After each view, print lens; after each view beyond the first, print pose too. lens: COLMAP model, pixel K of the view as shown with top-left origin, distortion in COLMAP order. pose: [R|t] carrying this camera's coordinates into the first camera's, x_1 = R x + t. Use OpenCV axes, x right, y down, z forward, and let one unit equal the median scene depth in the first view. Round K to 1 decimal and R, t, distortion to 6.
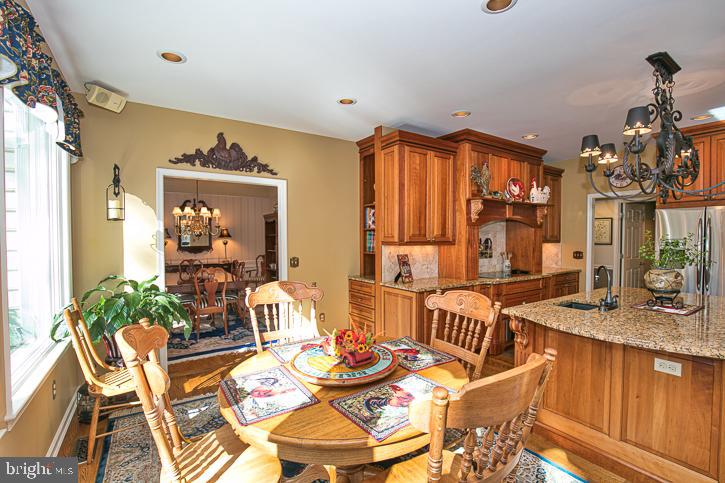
lens RADIAL K [[333.1, 0, 364.6], [0, 333.1, 245.5], [0, 0, 1]] dist [-0.041202, 0.009171]
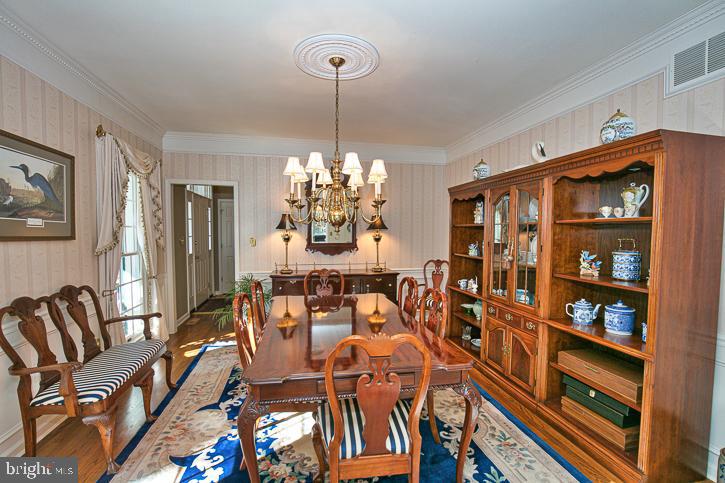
lens RADIAL K [[333.1, 0, 364.6], [0, 333.1, 245.5], [0, 0, 1]] dist [-0.041202, 0.009171]
pose [[0.927887, 0.021737, -0.372228, -0.215895], [-0.014555, 0.999650, 0.022092, -0.008016], [0.372578, -0.015081, 0.927879, 0.425549]]
